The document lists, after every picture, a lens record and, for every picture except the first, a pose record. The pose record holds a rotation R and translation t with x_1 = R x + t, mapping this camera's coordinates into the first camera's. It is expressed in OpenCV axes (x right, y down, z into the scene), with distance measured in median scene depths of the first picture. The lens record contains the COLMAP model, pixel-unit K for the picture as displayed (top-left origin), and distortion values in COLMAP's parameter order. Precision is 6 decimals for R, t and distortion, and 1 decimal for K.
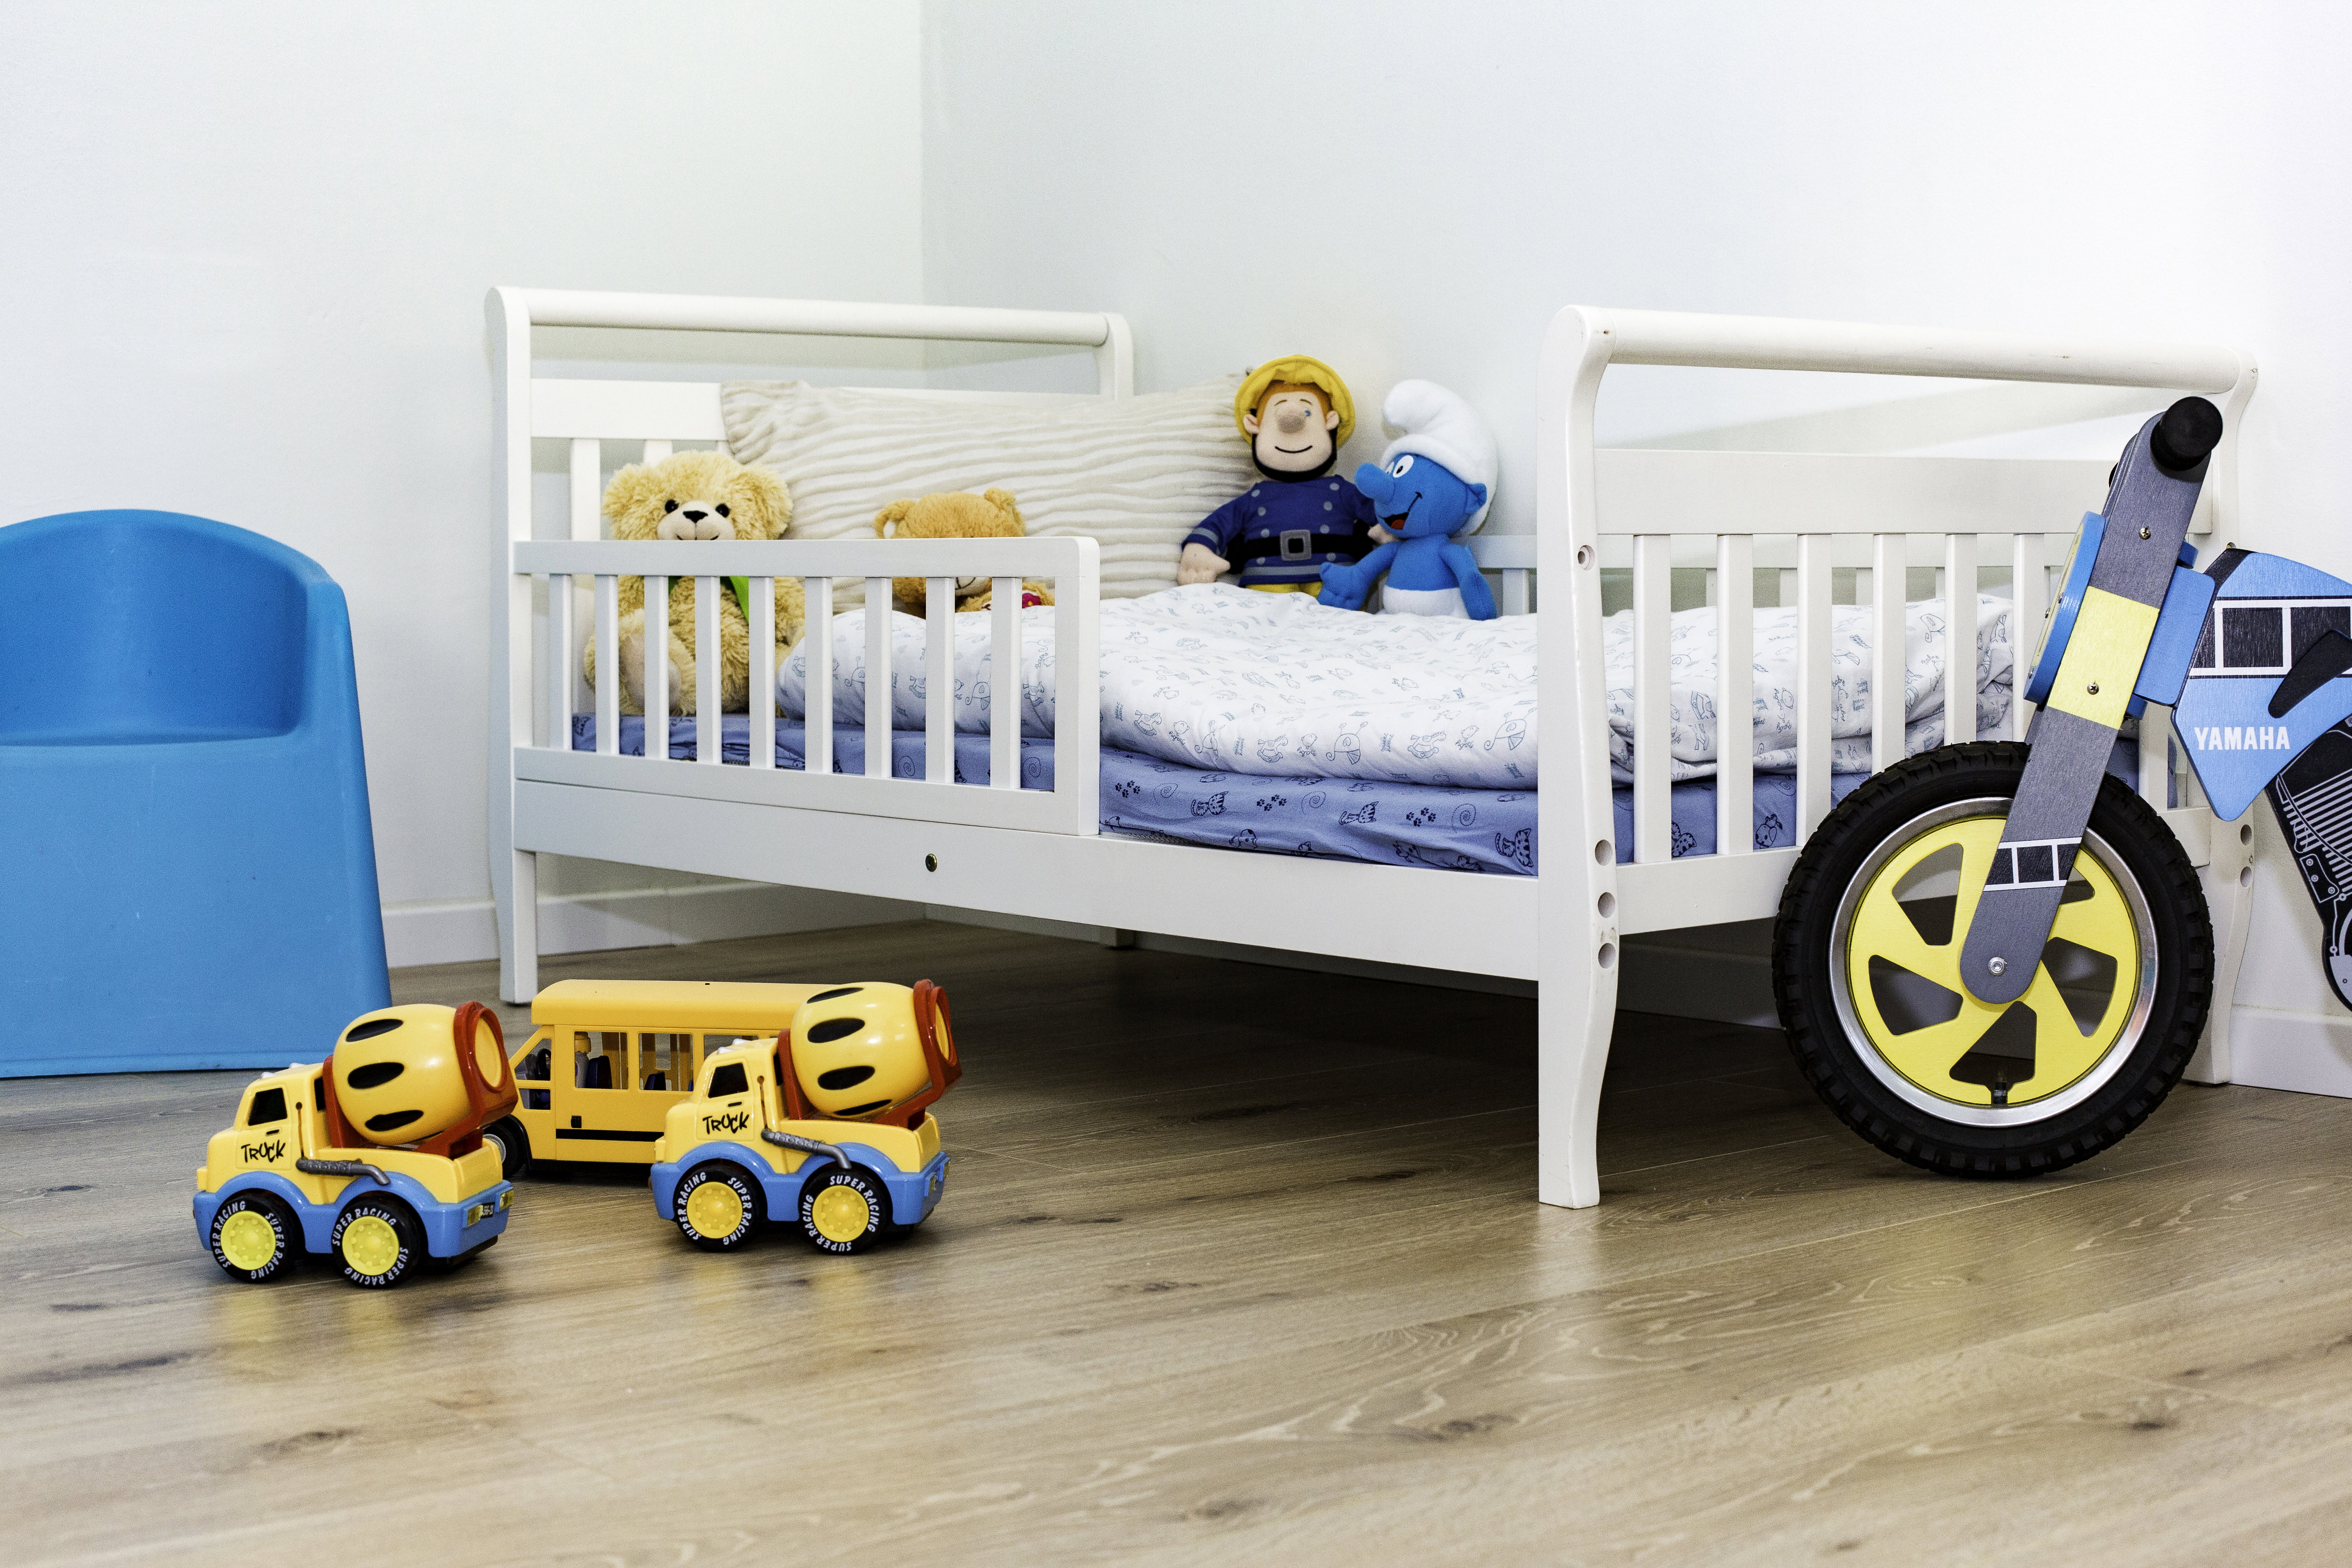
lens RADIAL K [[4355.0, 0, 1176.0], [0, 4355.0, 784.0], [0, 0, 1]] dist [-0.204393, 0.127179]
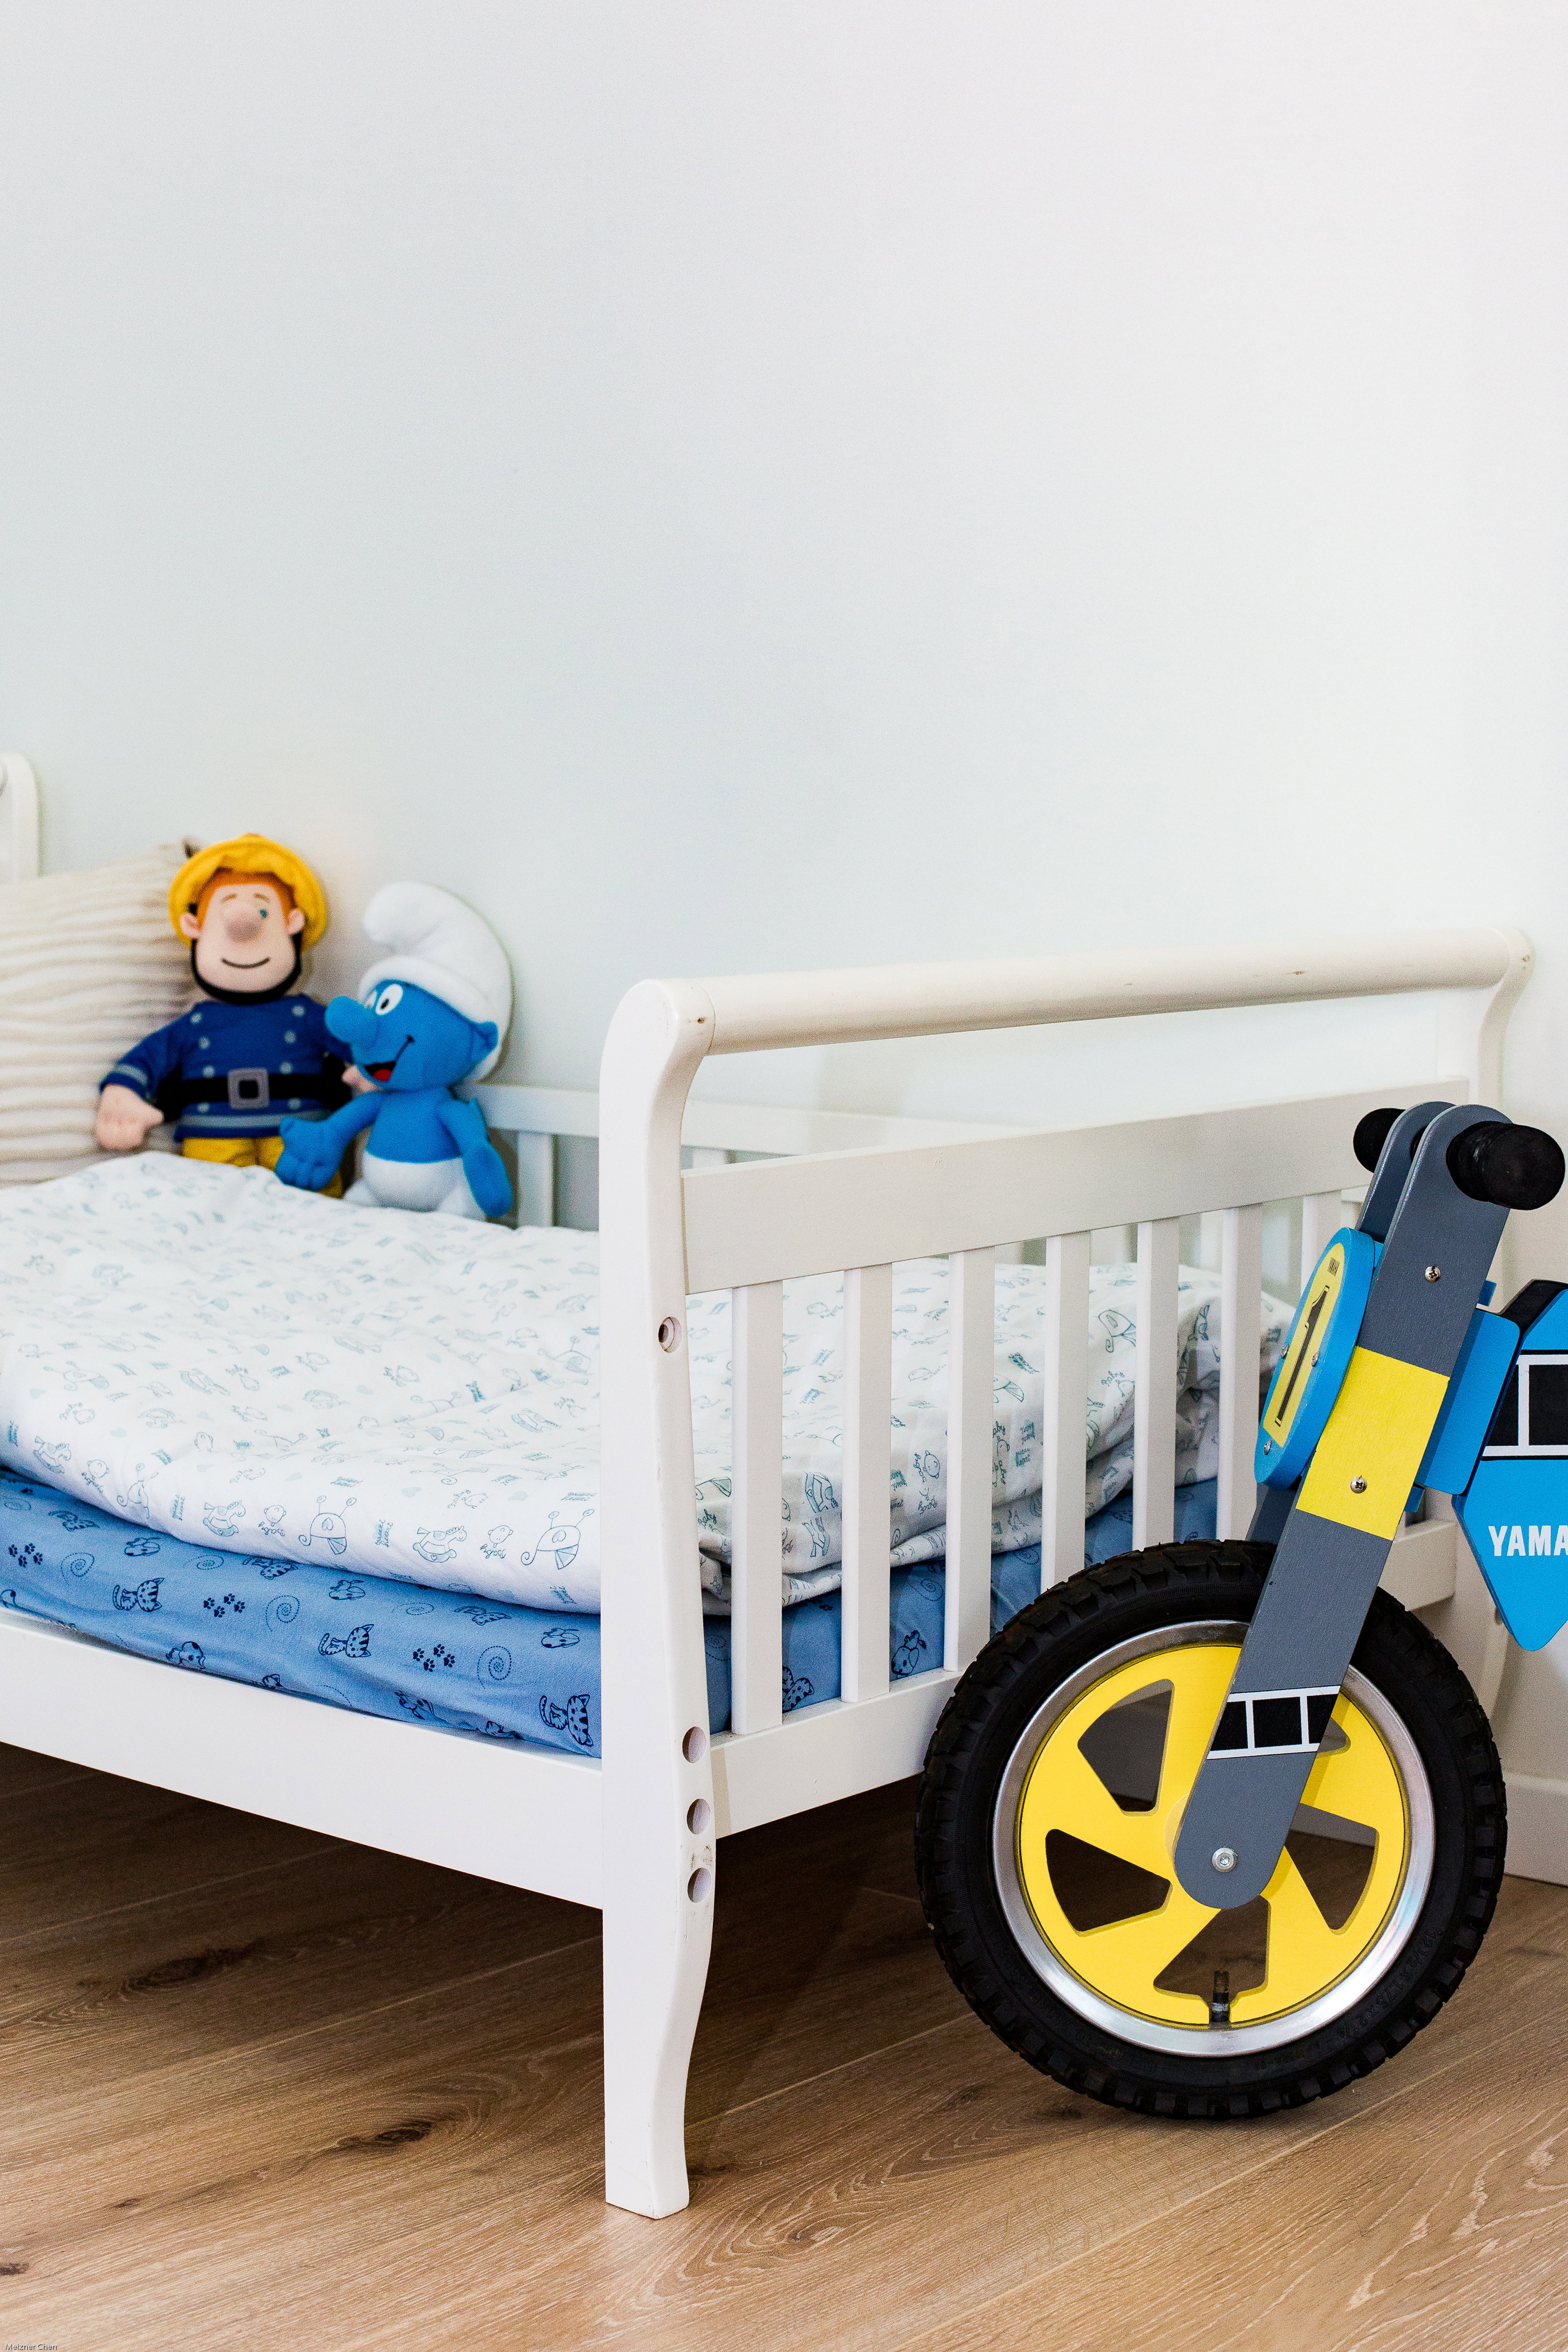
lens RADIAL K [[4354.8, 0, 960.6], [0, 4354.8, 1175.2], [0, 0, 1]] dist [-0.204393, 0.127179]
pose [[0.981290, -0.007924, 0.192370, 0.004596], [-0.006630, 0.997169, 0.074897, -0.125216], [-0.192419, -0.074771, 0.978460, 0.286018]]
